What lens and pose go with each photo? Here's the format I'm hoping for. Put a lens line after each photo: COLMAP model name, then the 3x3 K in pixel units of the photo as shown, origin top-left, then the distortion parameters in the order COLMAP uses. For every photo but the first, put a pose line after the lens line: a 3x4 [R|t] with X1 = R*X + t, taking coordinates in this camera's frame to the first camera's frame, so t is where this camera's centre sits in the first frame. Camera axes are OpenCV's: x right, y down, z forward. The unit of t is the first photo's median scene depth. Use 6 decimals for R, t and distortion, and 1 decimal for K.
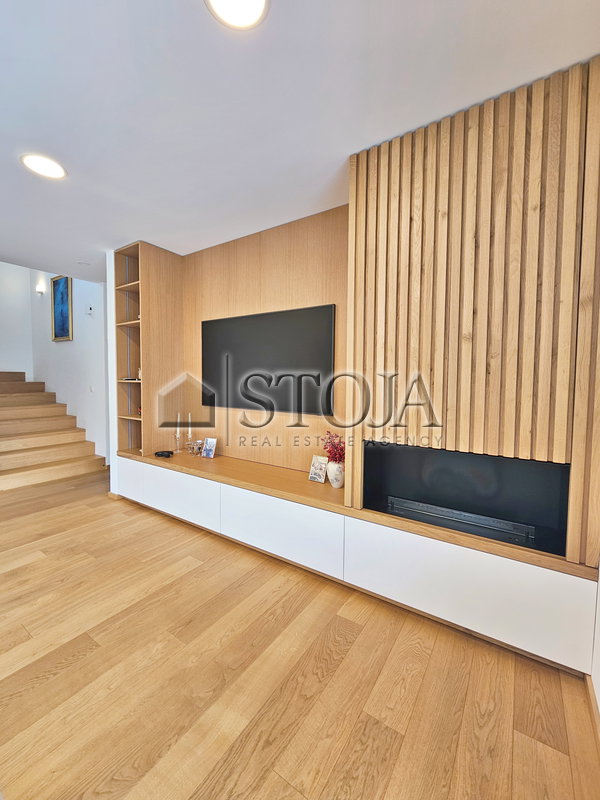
lens RADIAL K [[324.8, 0, 299.6], [0, 324.8, 394.3], [0, 0, 1]] dist [-0.000552, -0.000049]
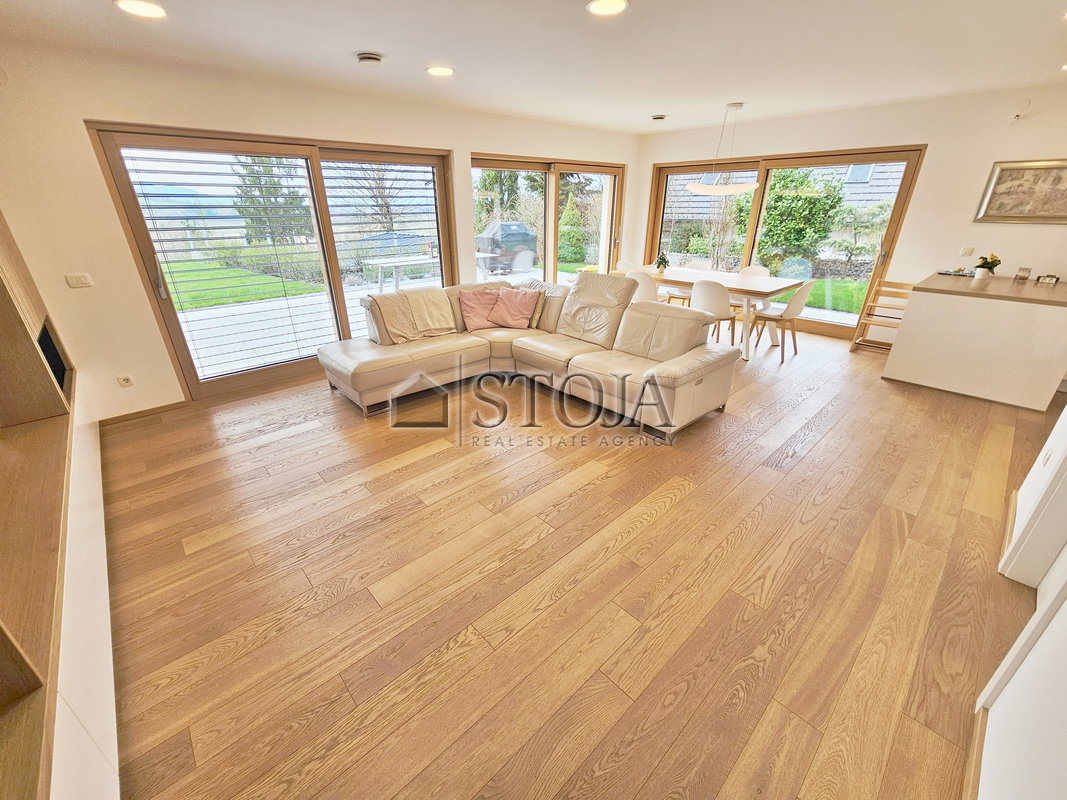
lens RADIAL K [[433.3, 0, 533.5], [0, 433.3, 400.0], [0, 0, 1]] dist [-0.000552, -0.000049]
pose [[-0.974918, -0.077963, 0.208461, -1.766128], [0.023913, 0.894524, 0.446379, -0.286792], [-0.221274, 0.440168, -0.870224, 2.142875]]
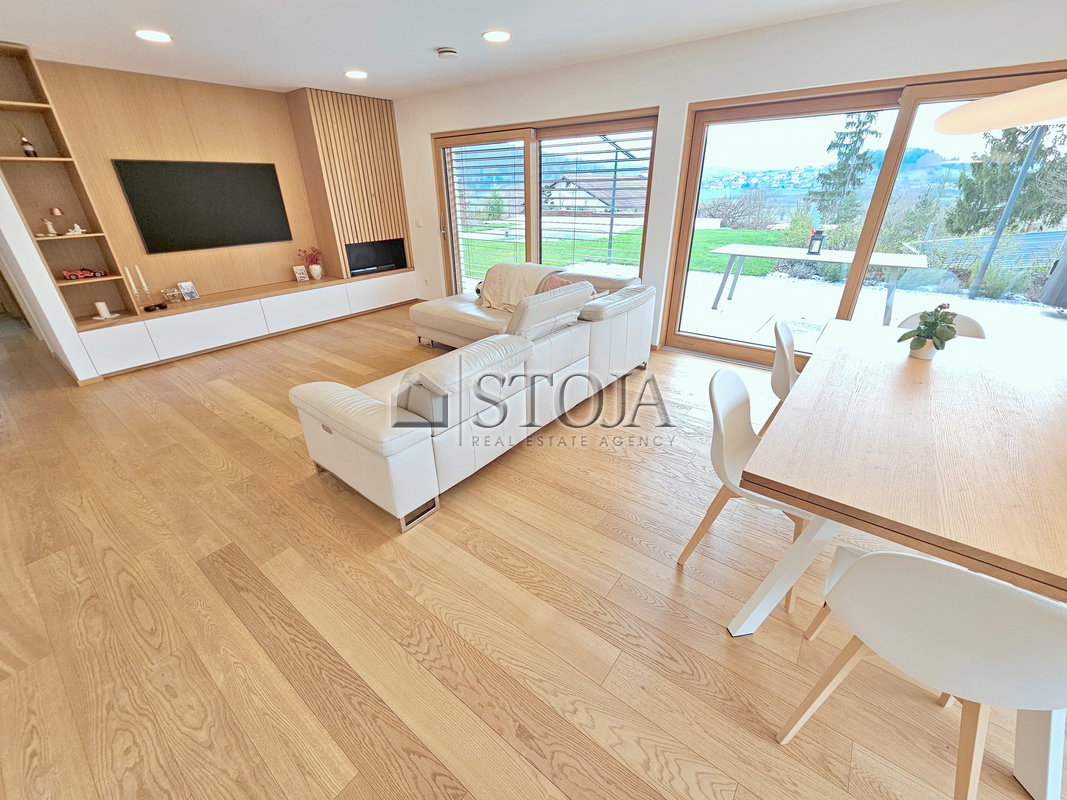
lens RADIAL K [[433.3, 0, 533.5], [0, 433.3, 400.0], [0, 0, 1]] dist [-0.000552, -0.000049]
pose [[0.055760, -0.449224, 0.891677, -3.271501], [0.056172, 0.893064, 0.446410, -0.183223], [-0.996863, 0.025196, 0.075031, -0.534143]]
